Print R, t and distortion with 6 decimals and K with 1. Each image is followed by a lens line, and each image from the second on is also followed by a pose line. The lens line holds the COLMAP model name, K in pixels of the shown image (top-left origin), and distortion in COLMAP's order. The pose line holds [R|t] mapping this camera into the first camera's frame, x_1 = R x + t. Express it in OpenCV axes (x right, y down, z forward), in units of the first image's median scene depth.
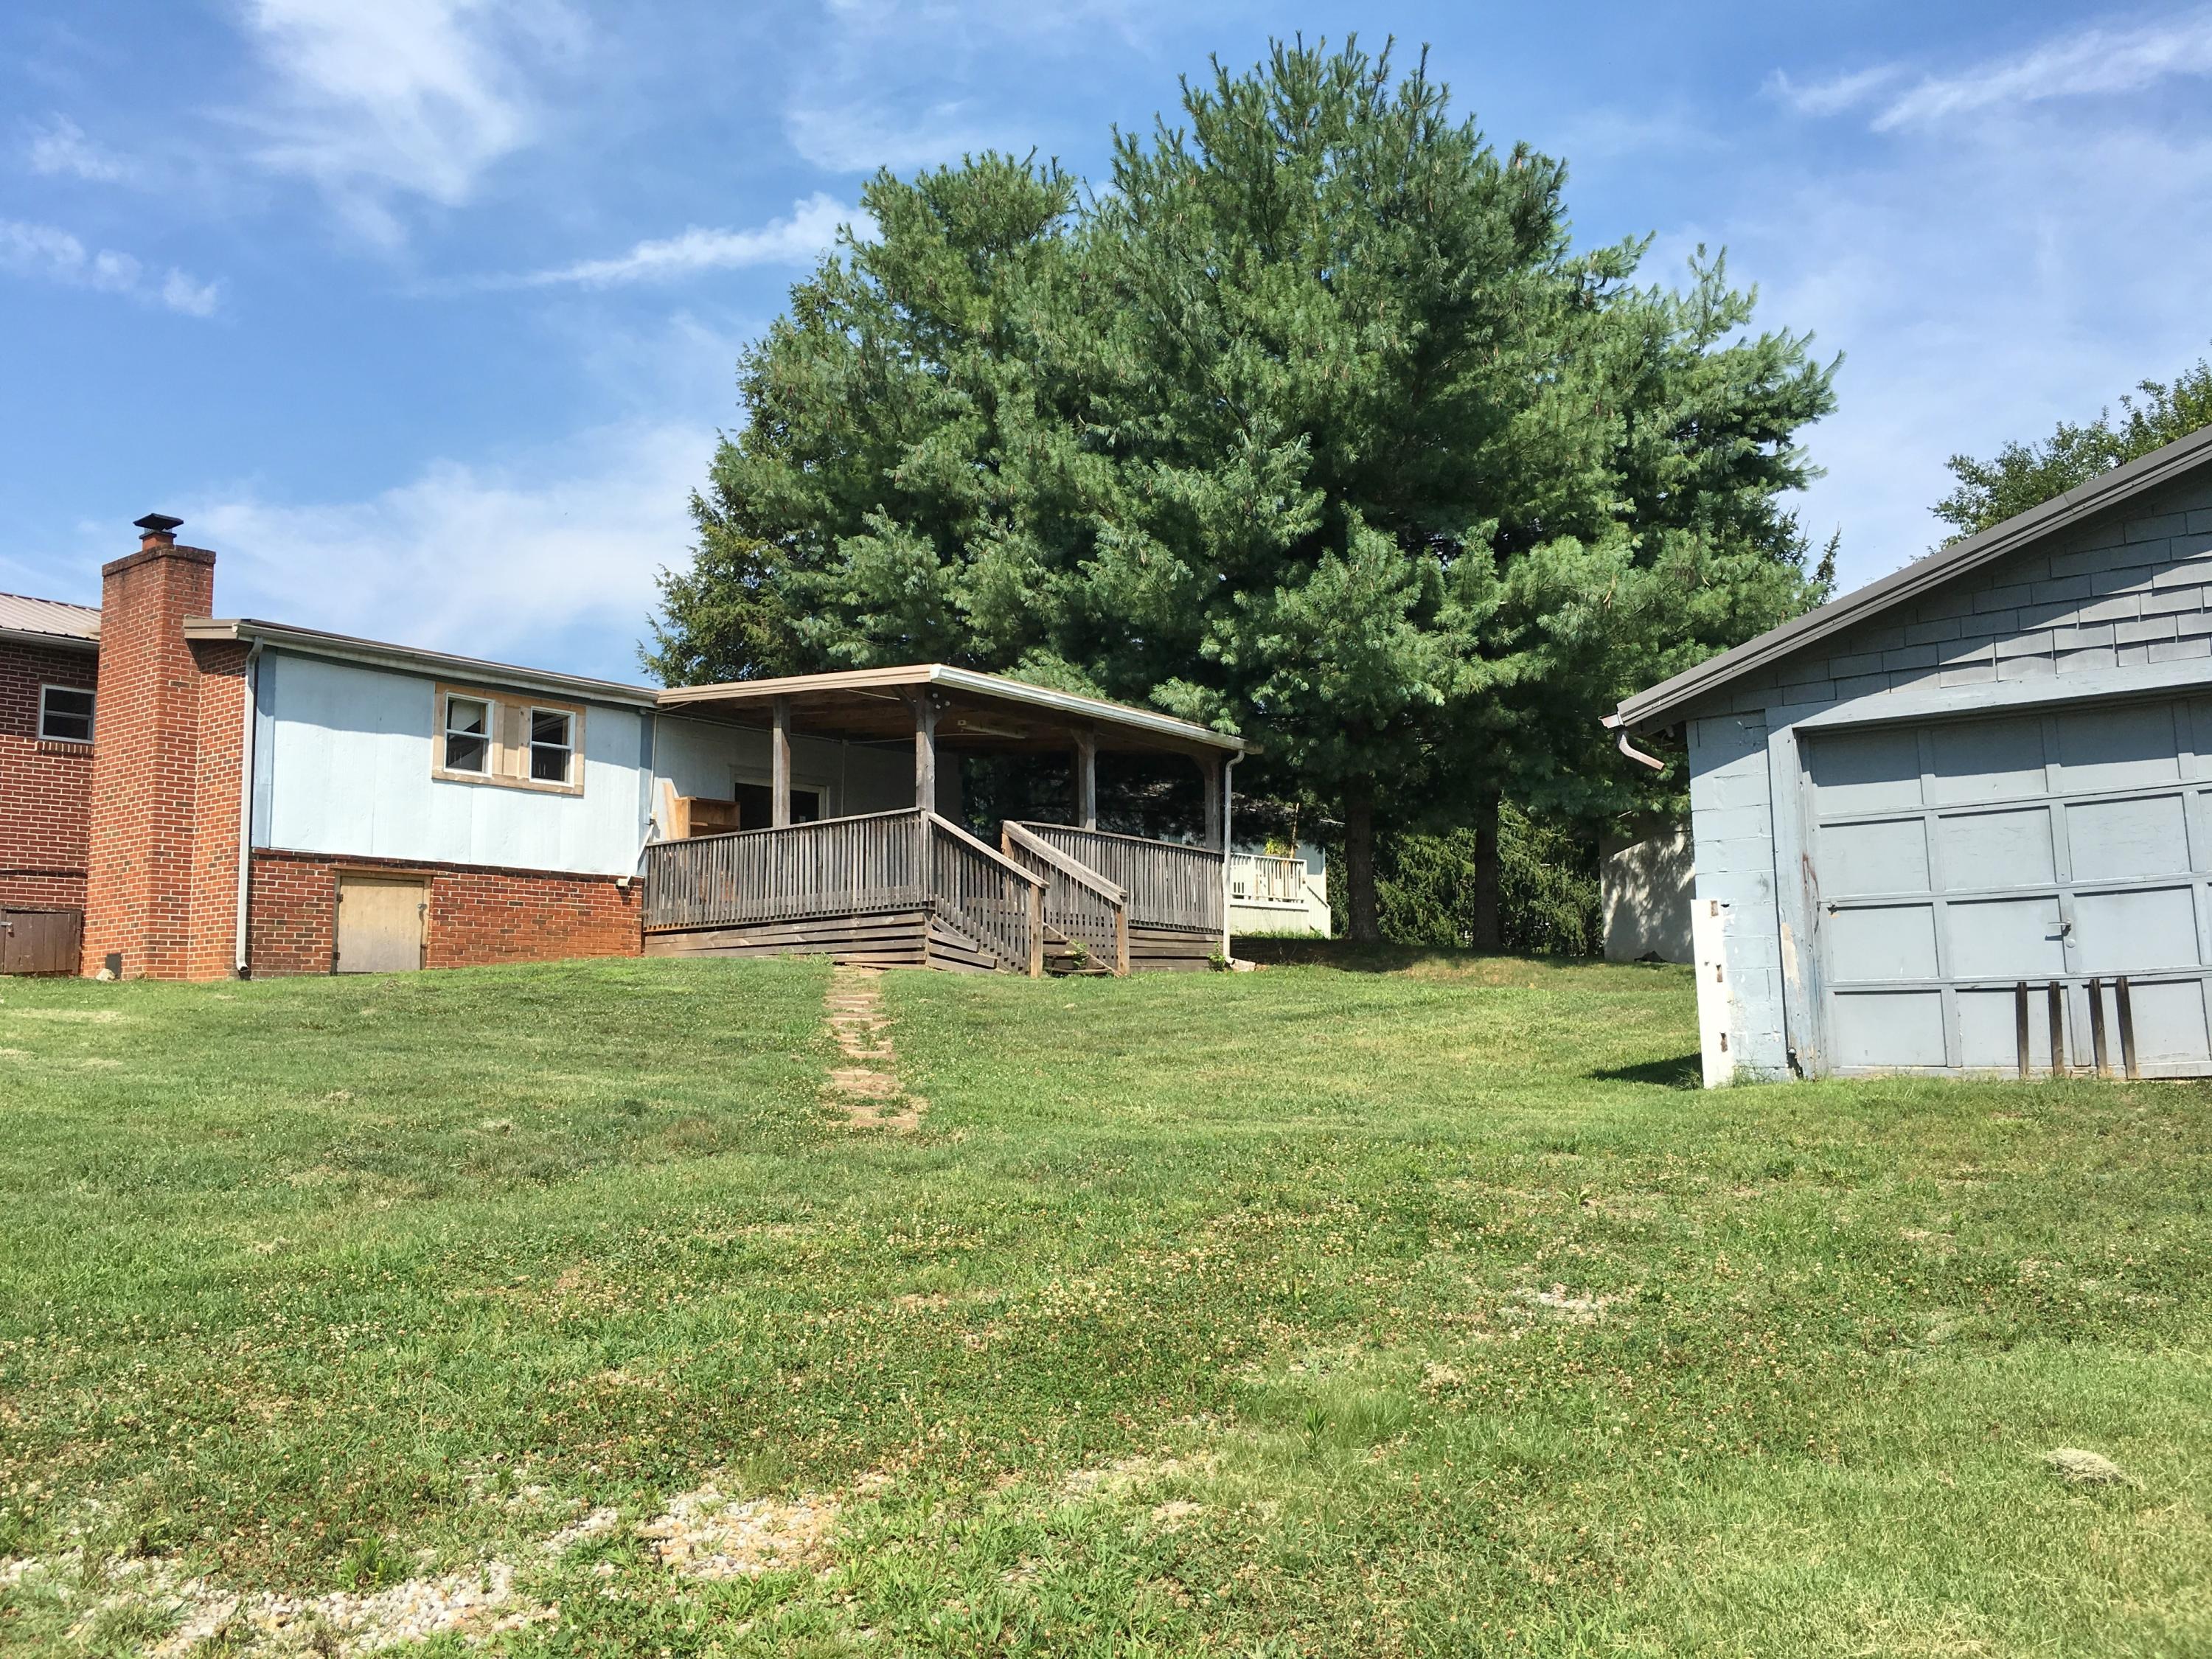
lens RADIAL K [[1914.0, 0, 1106.0], [0, 1914.0, 829.5], [0, 0, 1]] dist [0.085597, -0.135689]
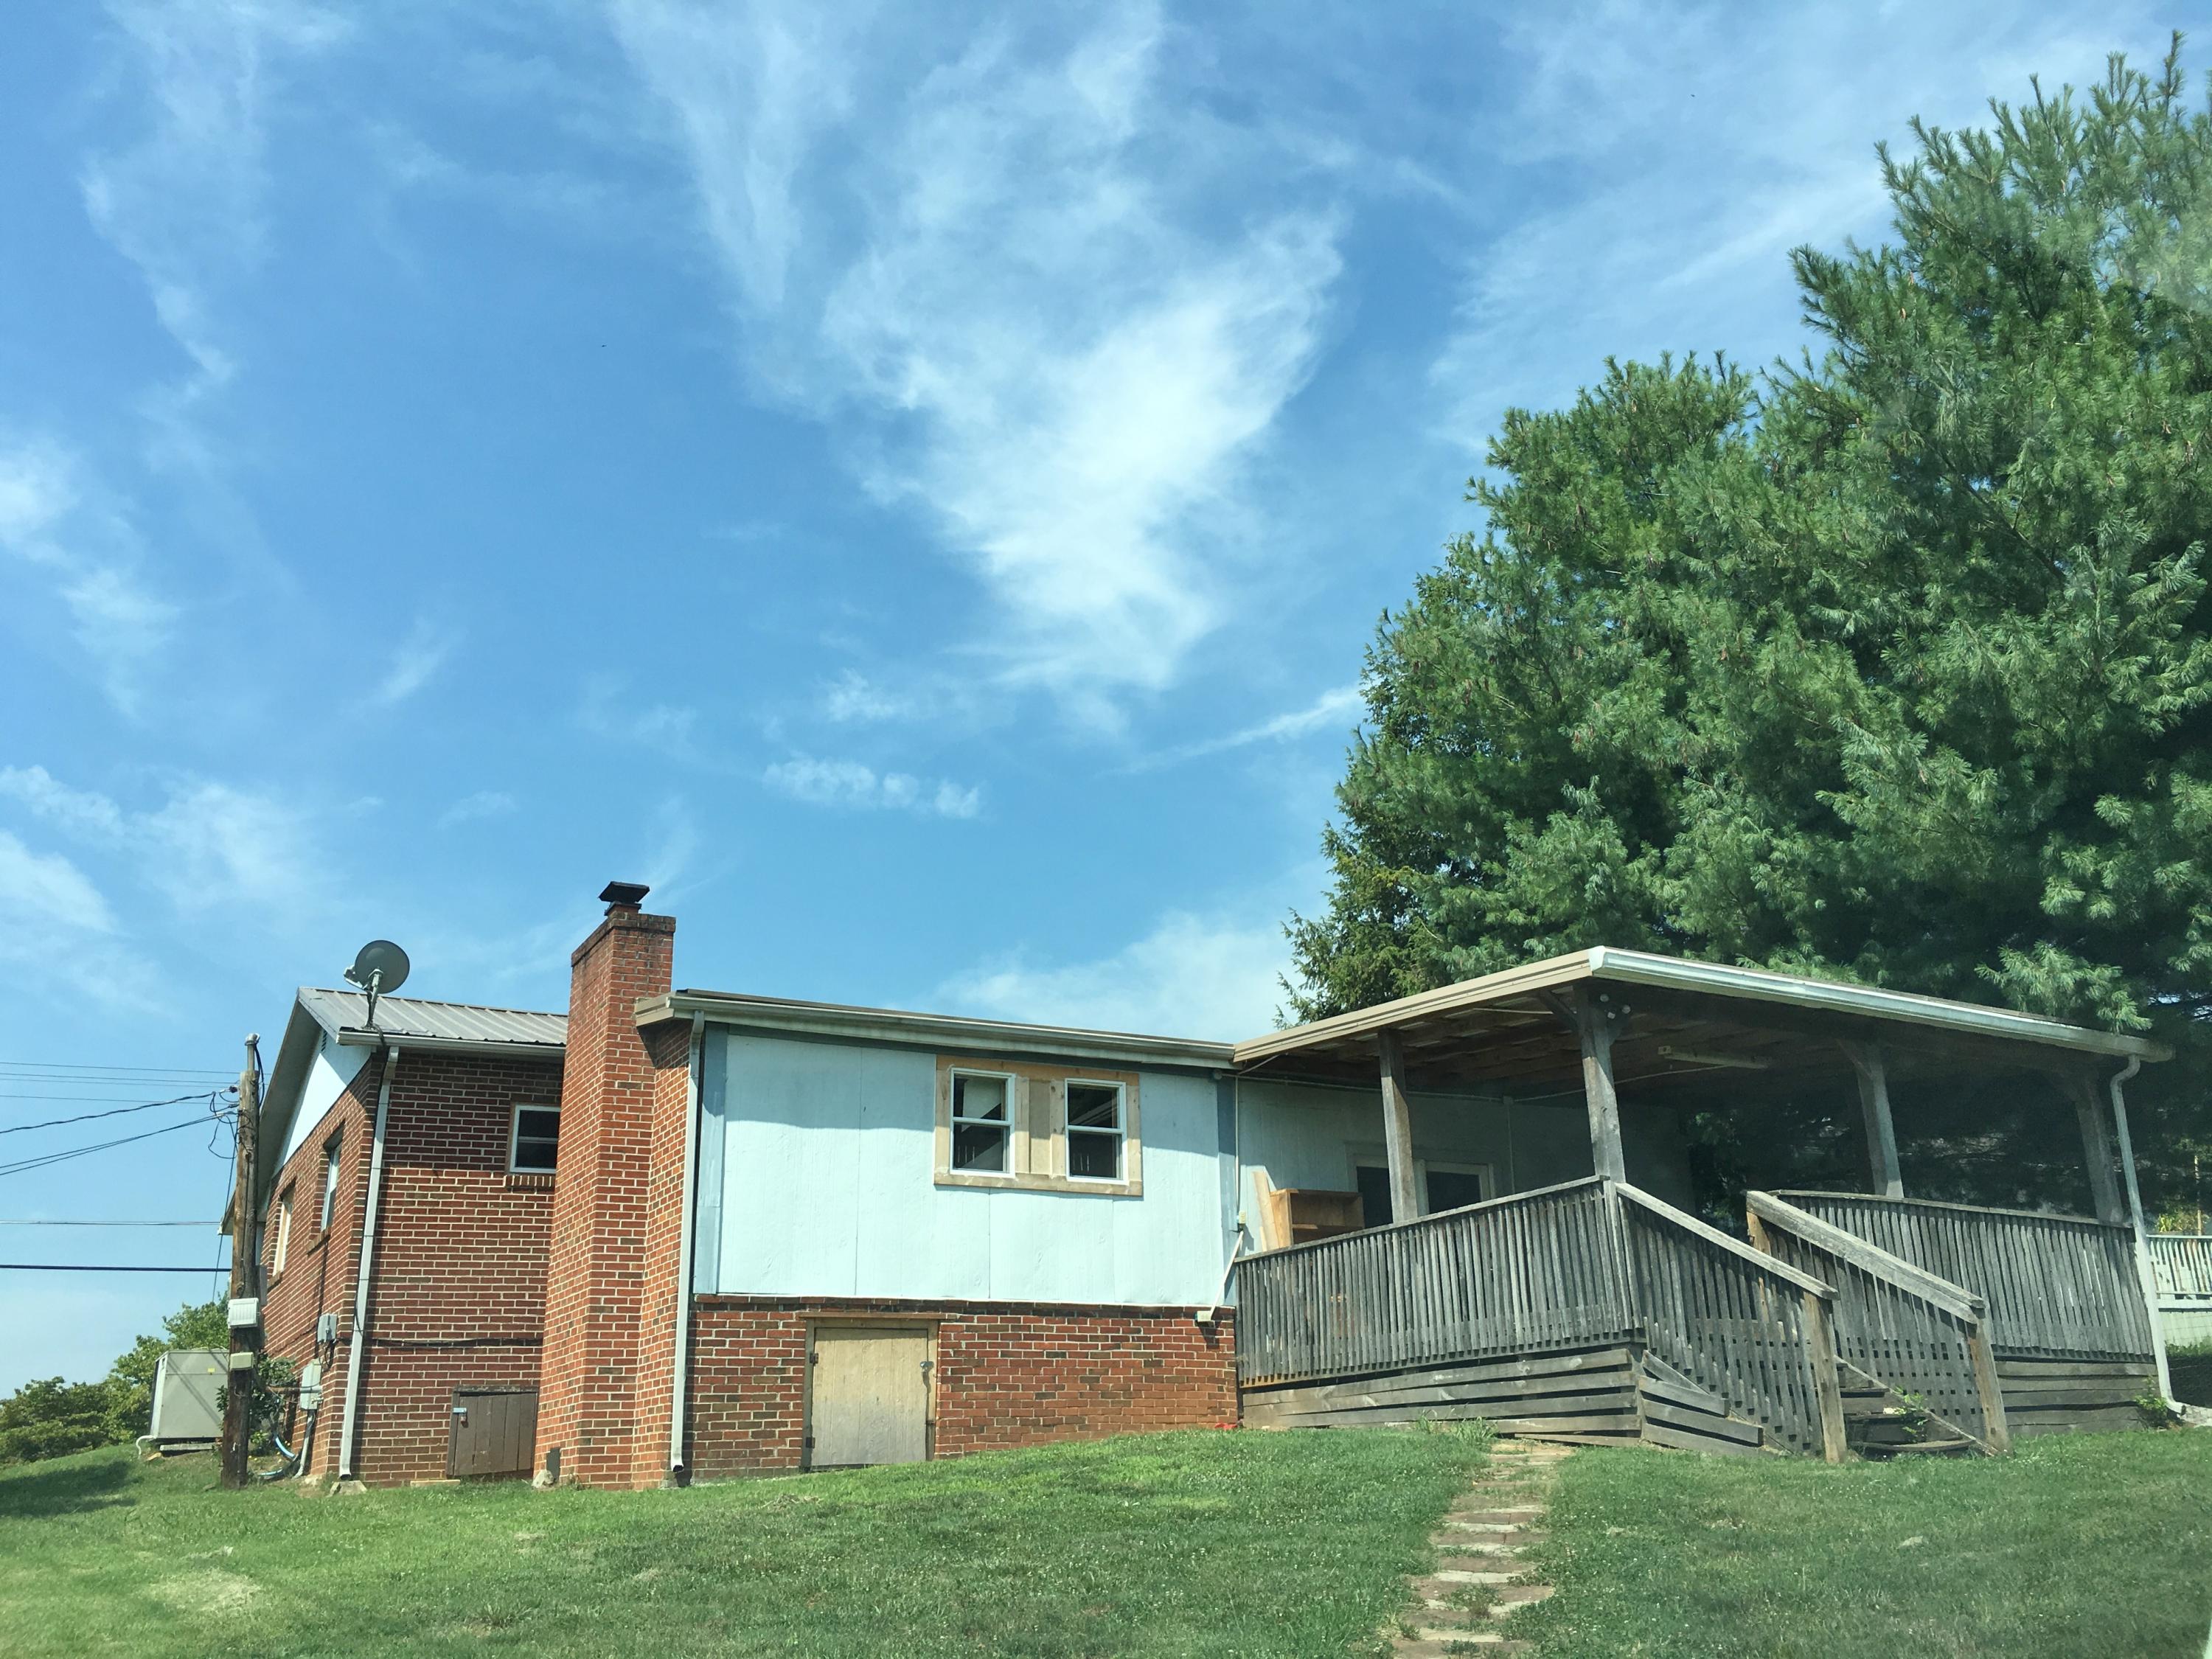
lens RADIAL K [[1914.0, 0, 1106.0], [0, 1914.0, 829.5], [0, 0, 1]] dist [0.085597, -0.135689]
pose [[0.922406, -0.138523, -0.360527, -0.002259], [0.059138, 0.973117, -0.222591, 0.008882], [0.381668, 0.183998, 0.905800, 0.326071]]
